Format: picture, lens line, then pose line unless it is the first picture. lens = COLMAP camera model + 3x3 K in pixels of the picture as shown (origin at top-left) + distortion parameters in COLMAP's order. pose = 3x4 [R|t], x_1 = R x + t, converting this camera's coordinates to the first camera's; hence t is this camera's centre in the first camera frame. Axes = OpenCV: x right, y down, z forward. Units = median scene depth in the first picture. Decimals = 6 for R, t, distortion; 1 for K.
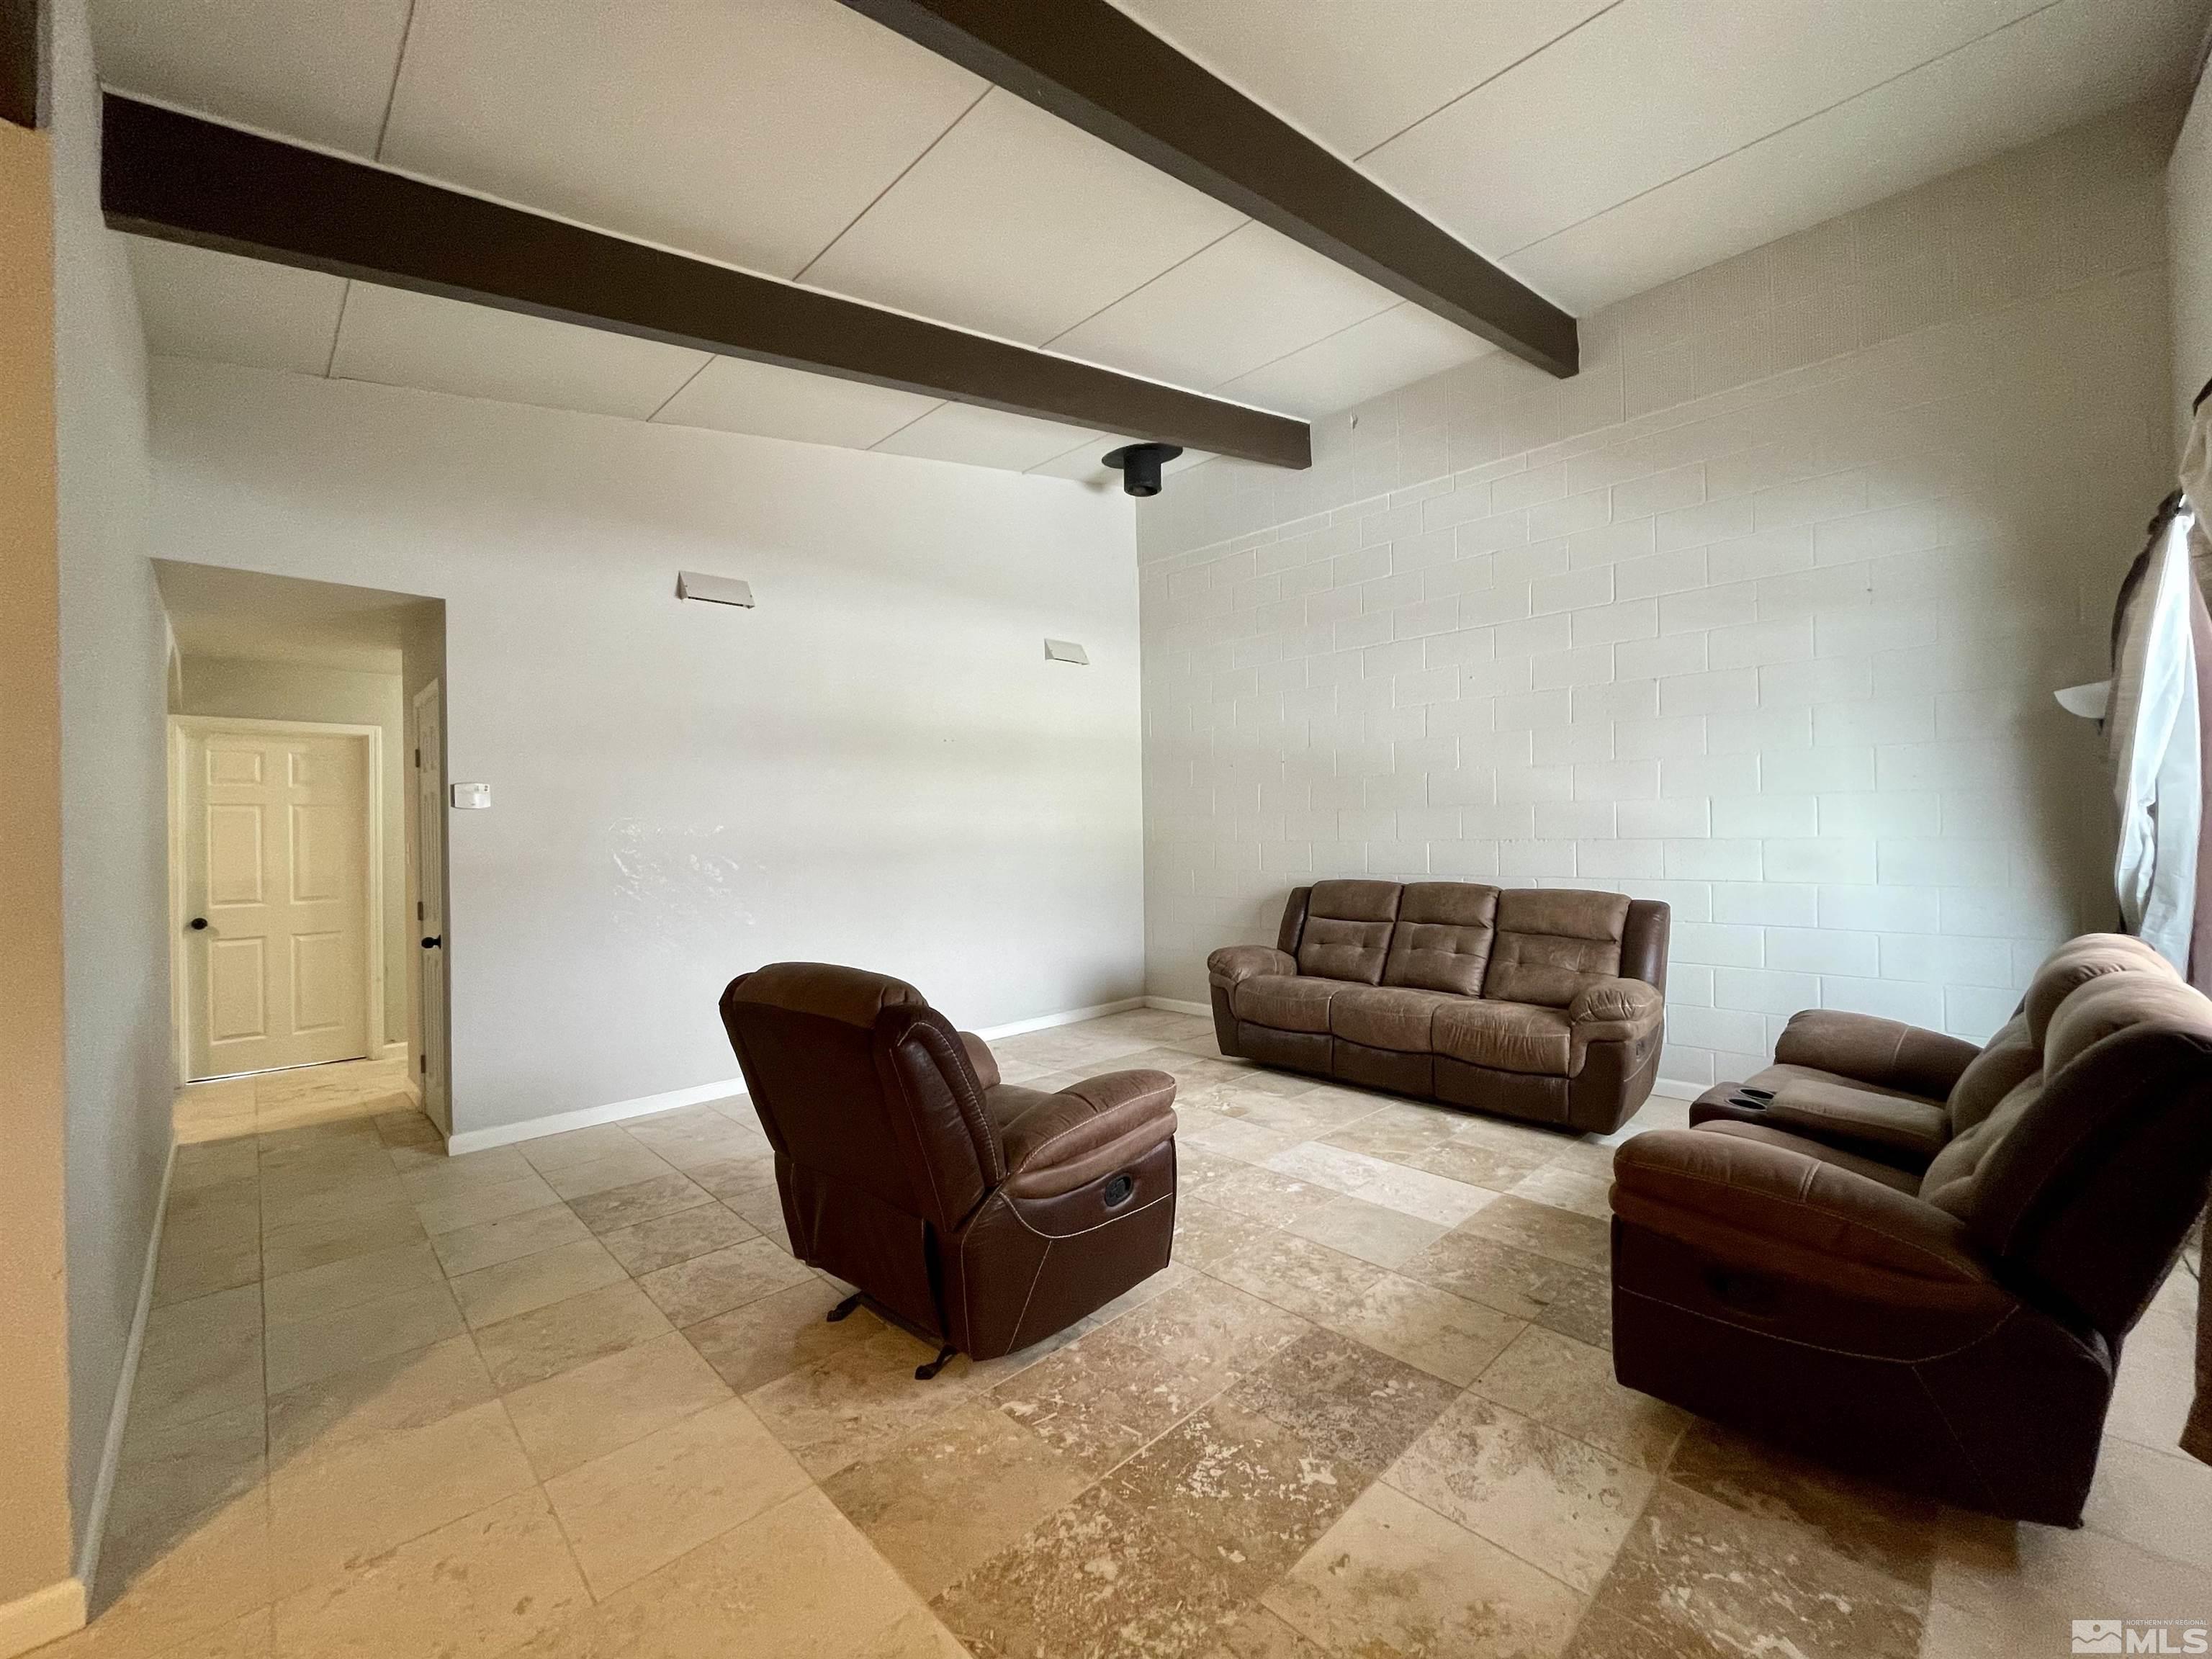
lens RADIAL K [[891.0, 0, 1112.7], [0, 891.0, 826.0], [0, 0, 1]] dist [-0.002154, -0.000200]
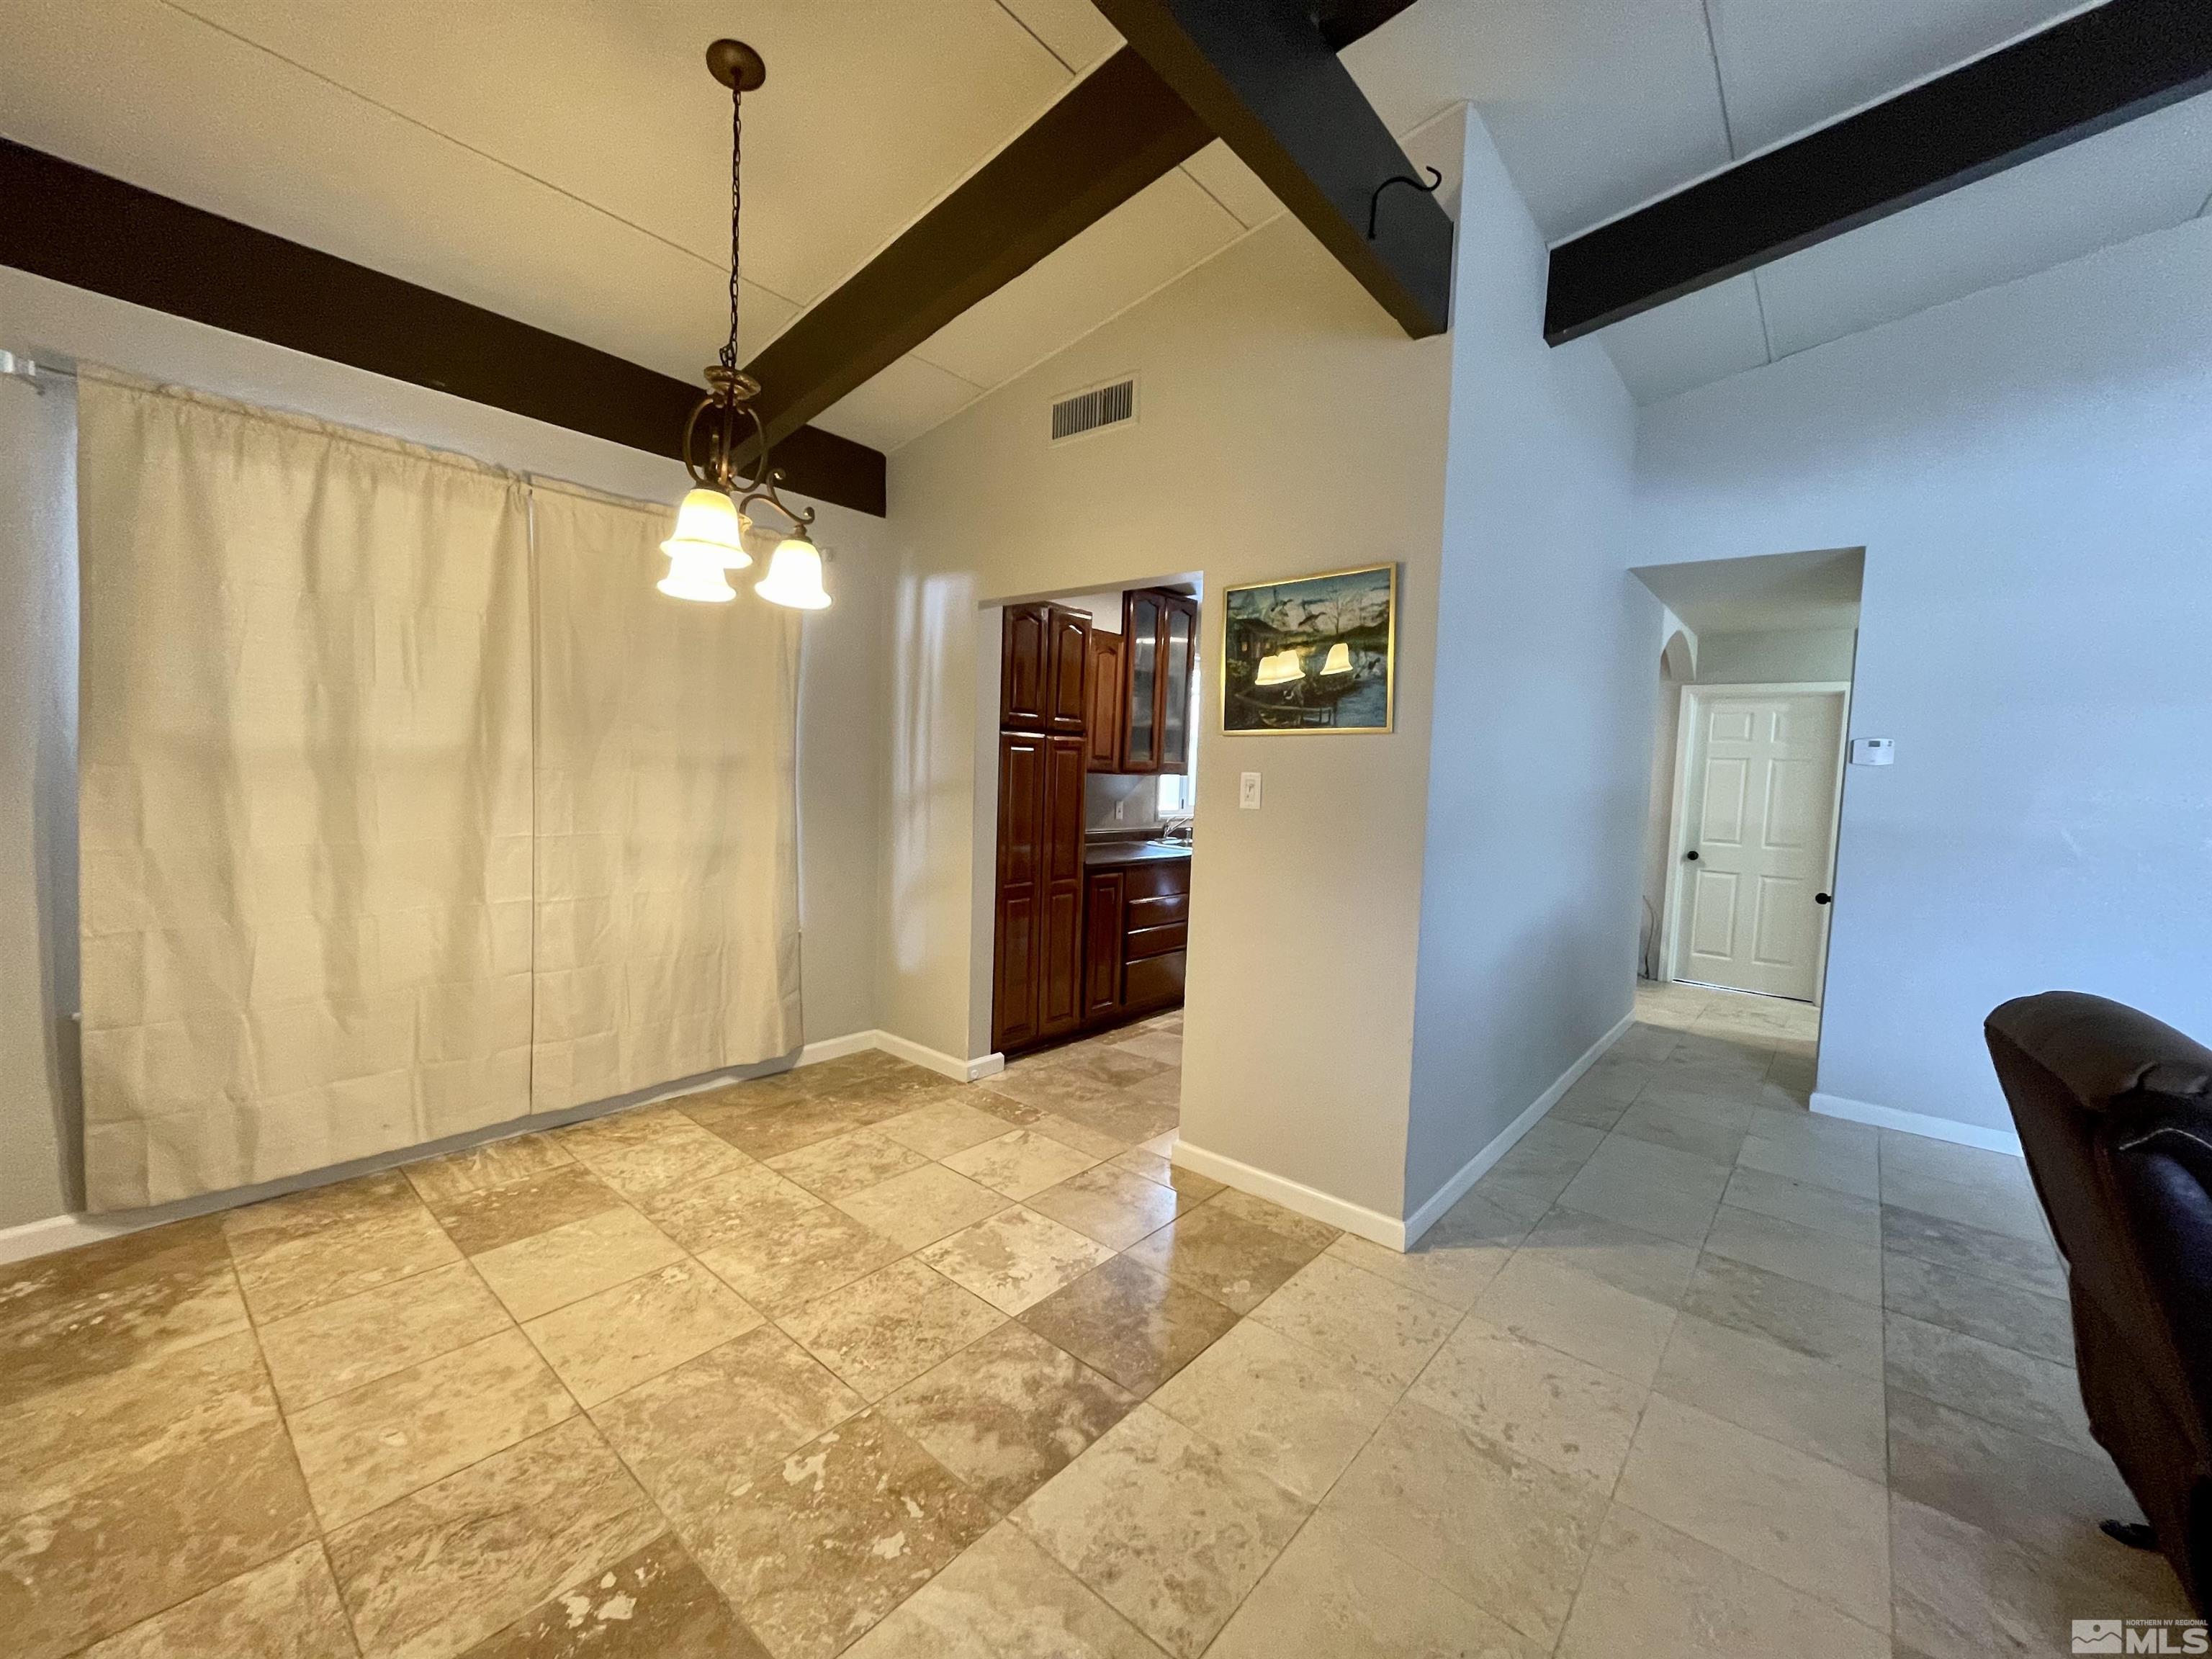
lens RADIAL K [[891.0, 0, 1108.2], [0, 891.0, 833.4], [0, 0, 1]] dist [-0.002154, -0.000200]
pose [[0.090201, 0.091967, -0.991668, 0.176191], [-0.030537, 0.995514, 0.089546, -0.009238], [0.995455, 0.022206, 0.092605, 0.123891]]
